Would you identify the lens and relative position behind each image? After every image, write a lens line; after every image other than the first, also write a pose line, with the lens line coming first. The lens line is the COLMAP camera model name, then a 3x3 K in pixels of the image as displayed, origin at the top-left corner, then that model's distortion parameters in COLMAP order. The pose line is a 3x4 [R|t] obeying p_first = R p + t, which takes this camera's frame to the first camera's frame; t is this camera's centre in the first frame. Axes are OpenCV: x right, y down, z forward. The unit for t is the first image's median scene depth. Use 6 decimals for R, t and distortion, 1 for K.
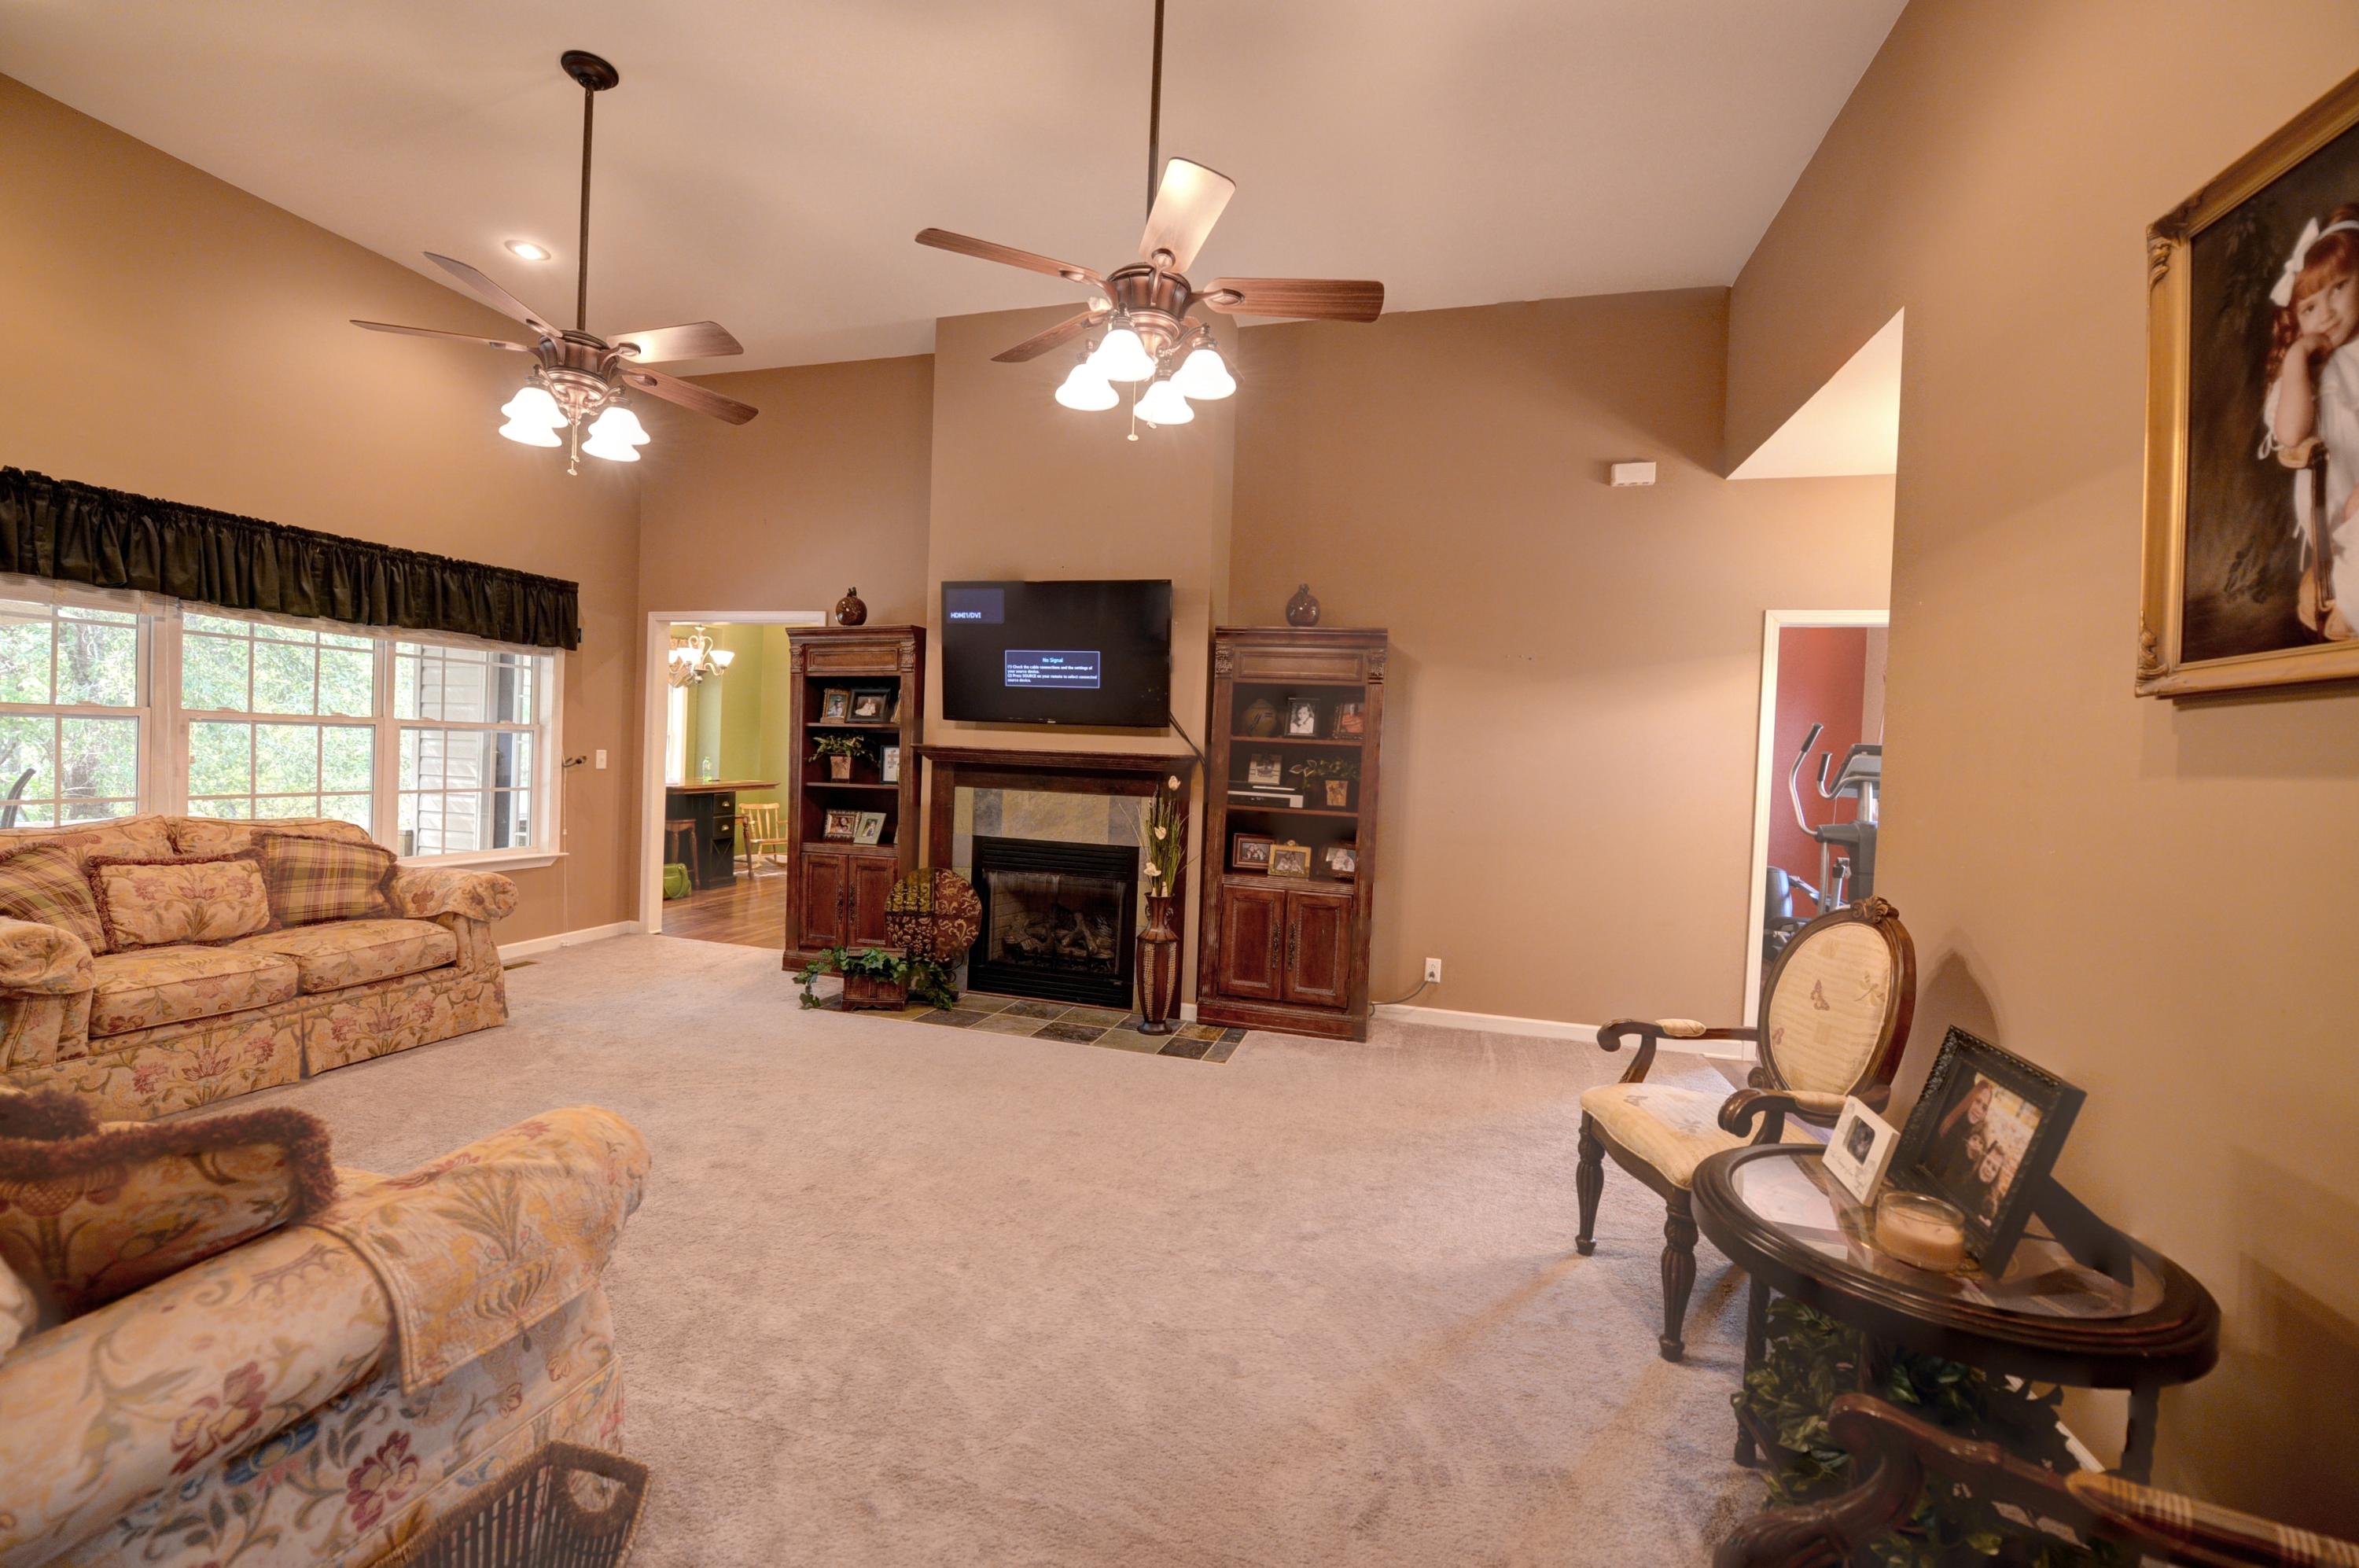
lens RADIAL K [[953.6, 0, 1164.8], [0, 953.6, 774.3], [0, 0, 1]] dist [-0.017358, -0.002368]
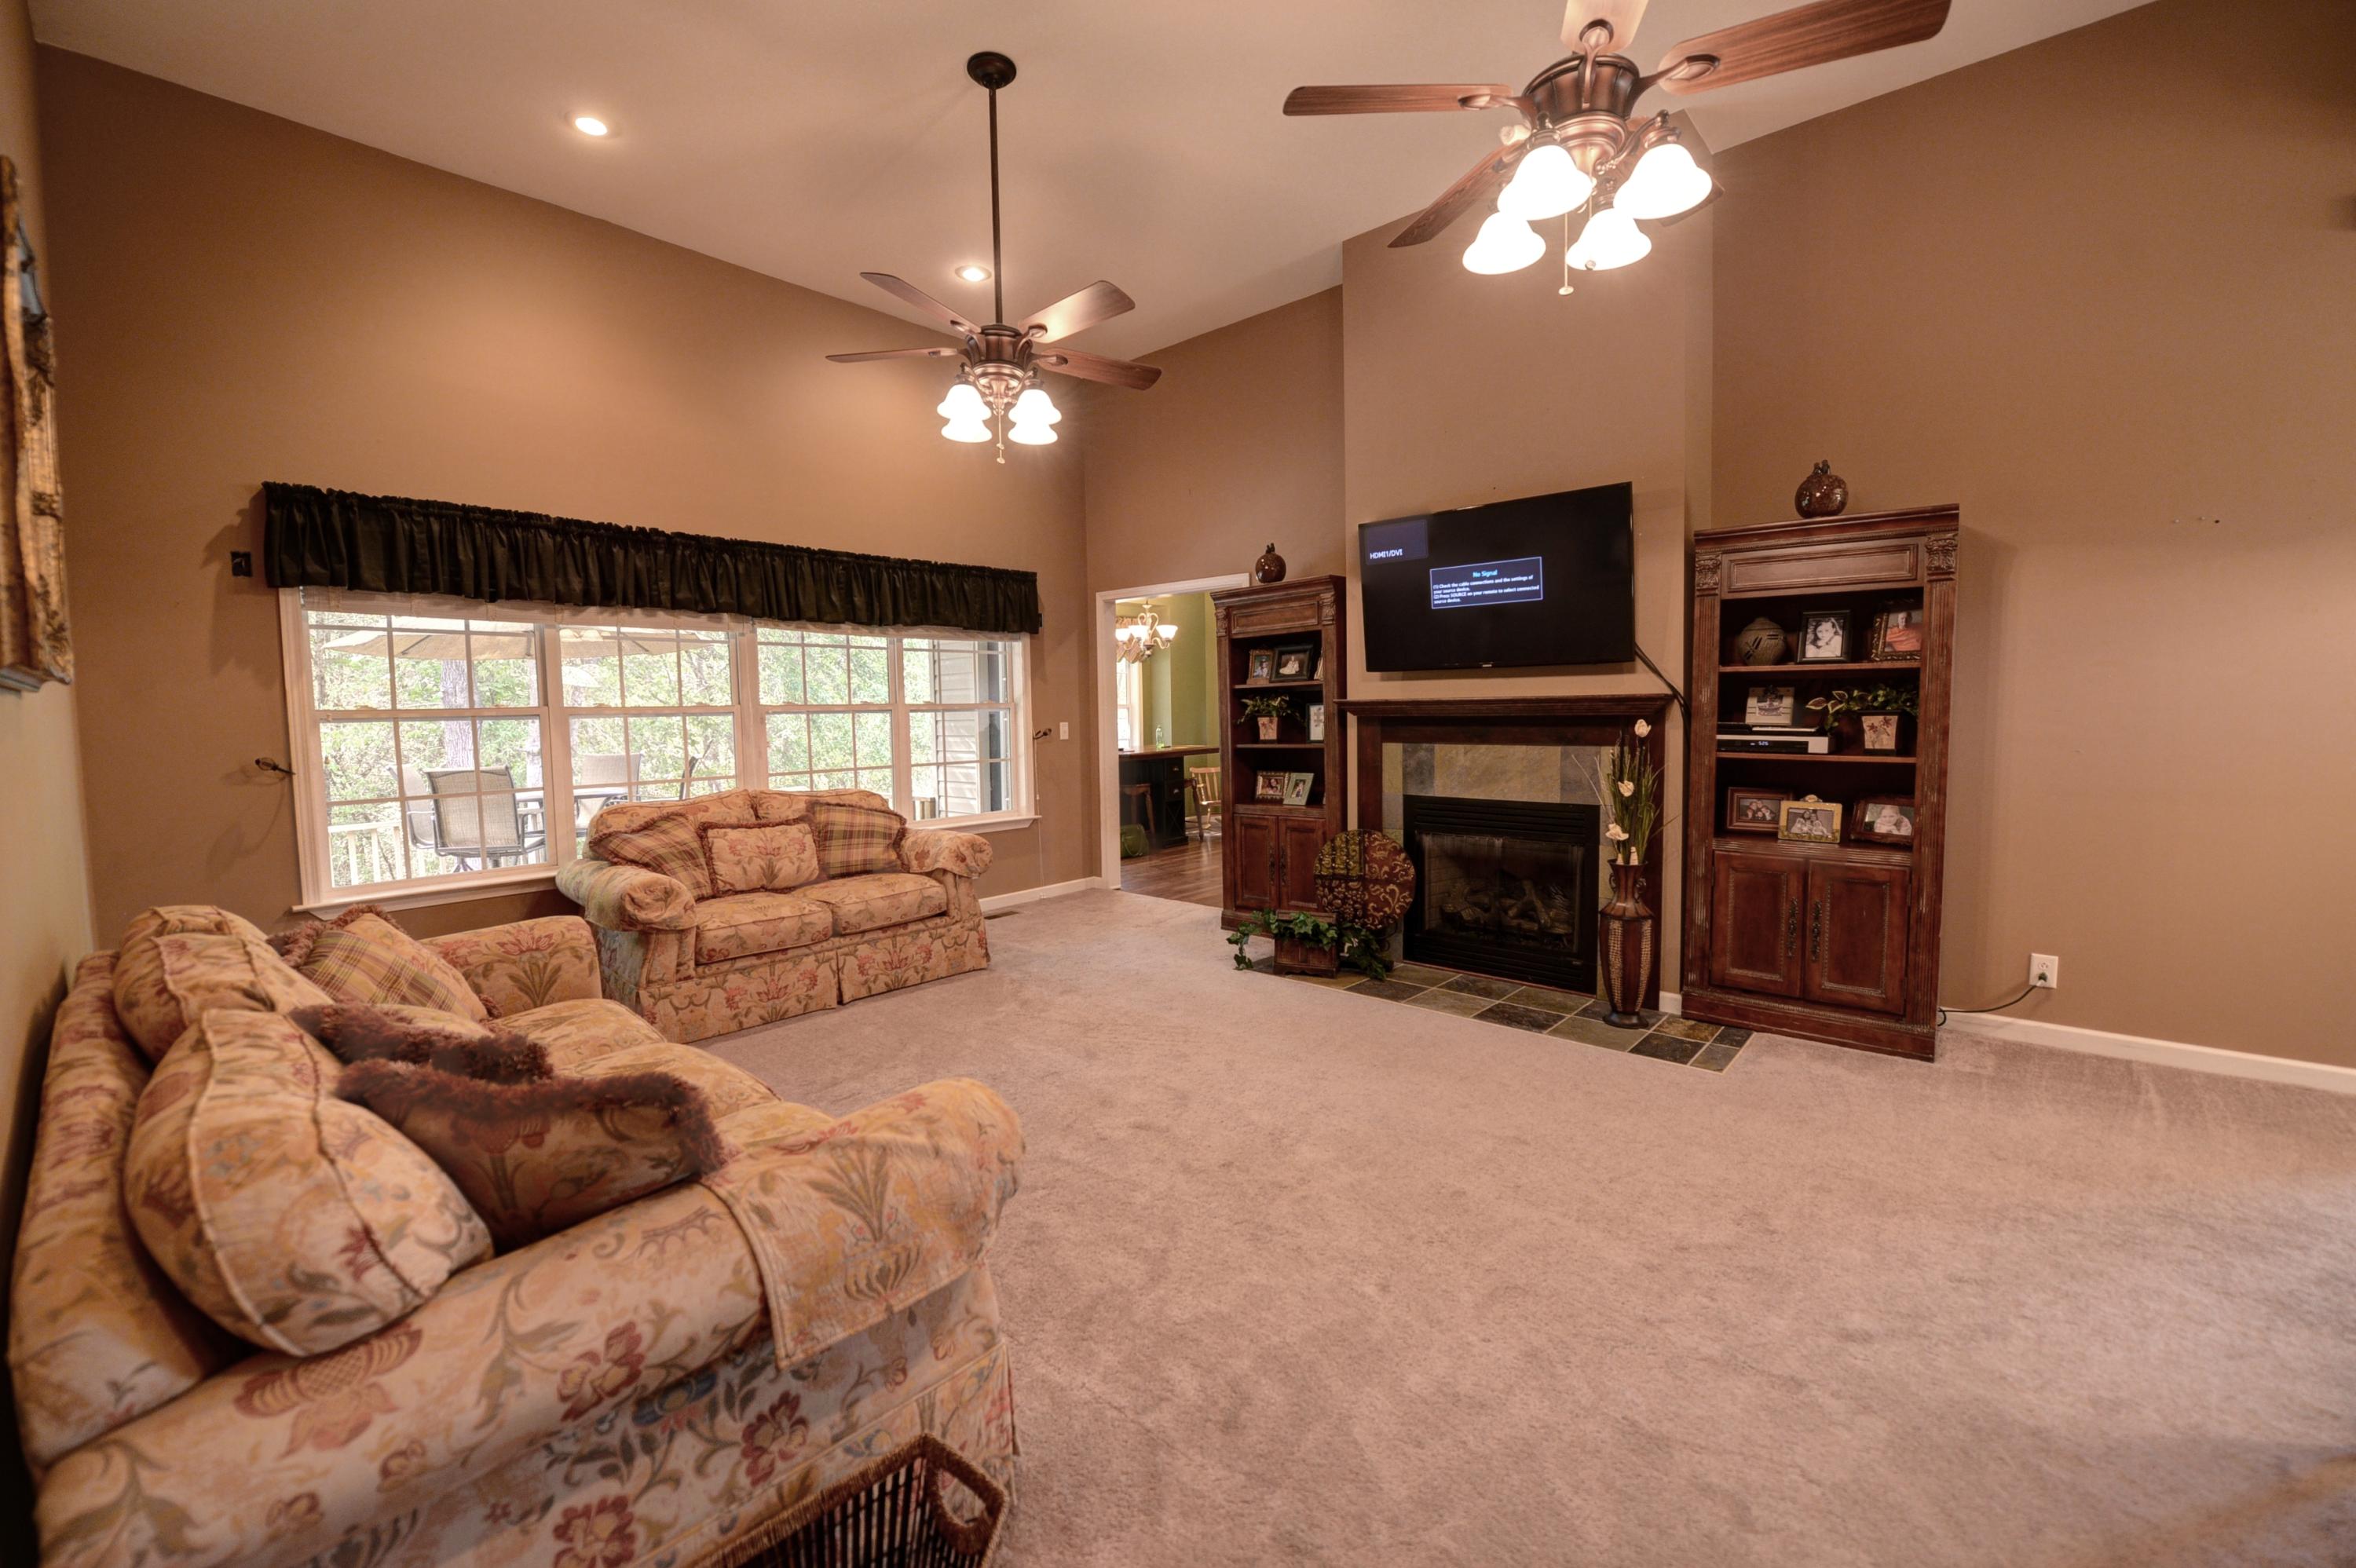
lens RADIAL K [[952.3, 0, 1160.3], [0, 952.3, 768.5], [0, 0, 1]] dist [-0.017358, -0.002368]
pose [[0.892450, -0.026845, -0.450346, 0.006313], [0.043581, 0.998690, 0.026832, 0.005720], [0.449036, -0.043573, 0.892451, 0.101545]]
